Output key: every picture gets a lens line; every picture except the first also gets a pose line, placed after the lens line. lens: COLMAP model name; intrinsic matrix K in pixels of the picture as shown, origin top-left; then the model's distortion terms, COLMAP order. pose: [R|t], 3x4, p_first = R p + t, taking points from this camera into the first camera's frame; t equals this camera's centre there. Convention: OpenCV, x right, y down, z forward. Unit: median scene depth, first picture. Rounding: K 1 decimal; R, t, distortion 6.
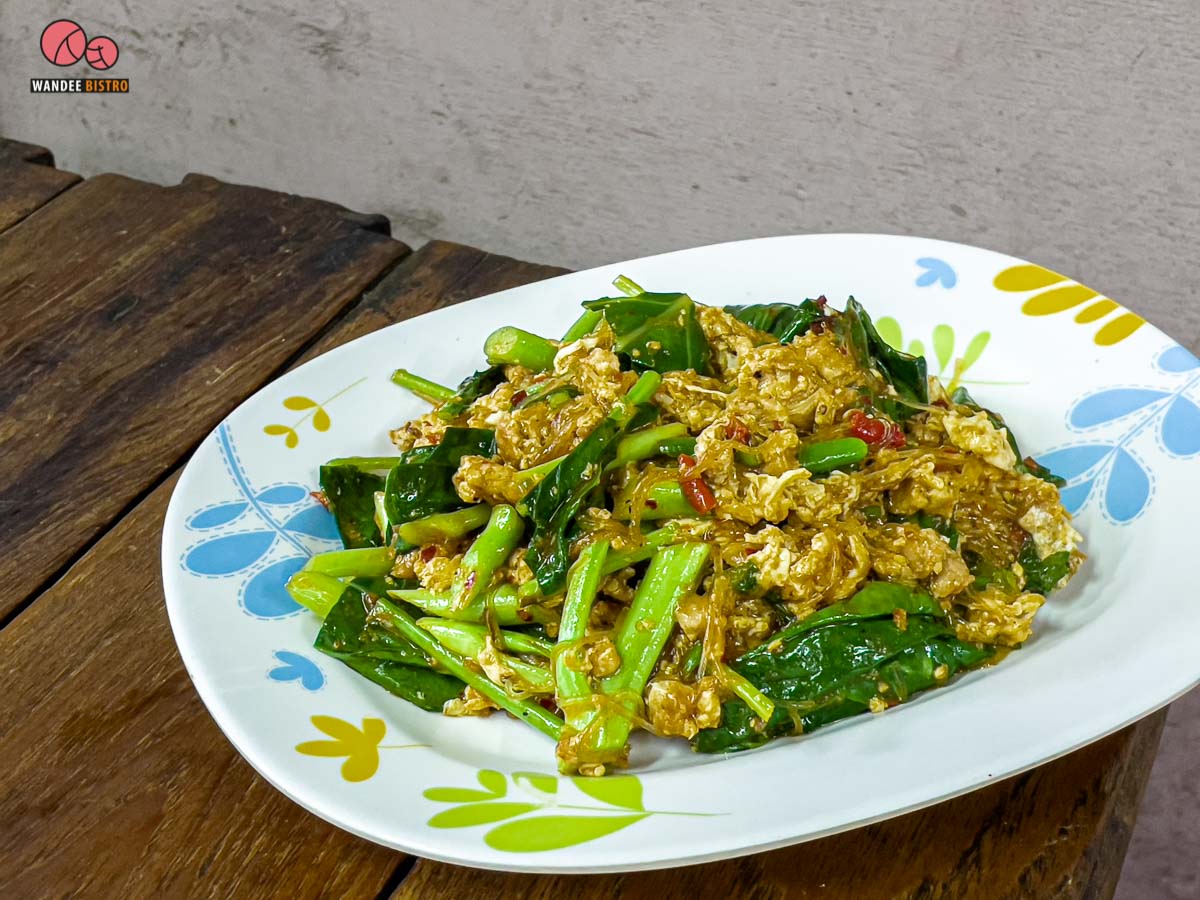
lens RADIAL K [[1824.9, 0, 682.3], [0, 1824.9, 428.5], [0, 0, 1]] dist [0.117666, 0.000000]
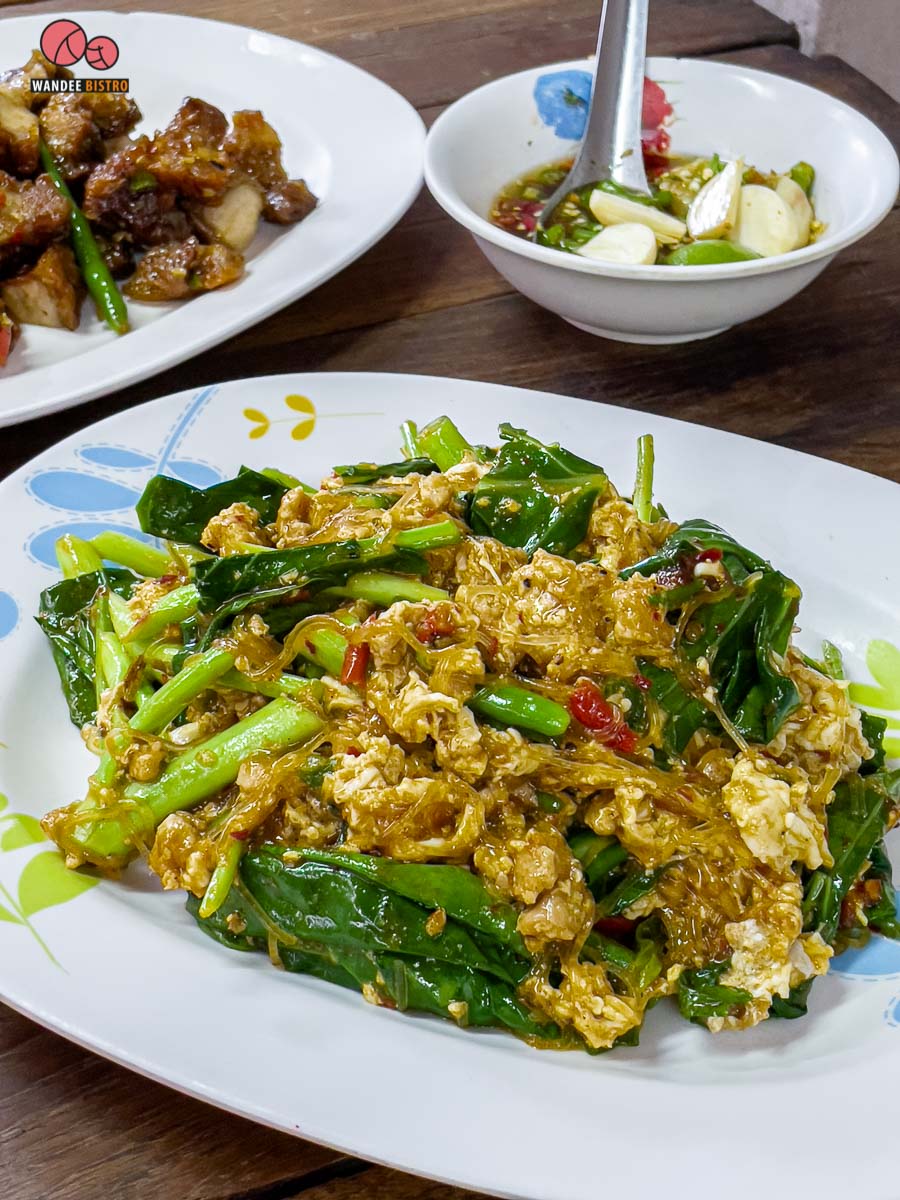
lens RADIAL K [[1973.4, 0, 458.6], [0, 1973.4, 589.5], [0, 0, 1]] dist [0.060850, 0.000000]
pose [[0.702777, 0.475186, -0.529436, 0.496339], [-0.453087, 0.872719, 0.181863, -0.176472], [0.548468, 0.112071, 0.828627, 0.266473]]
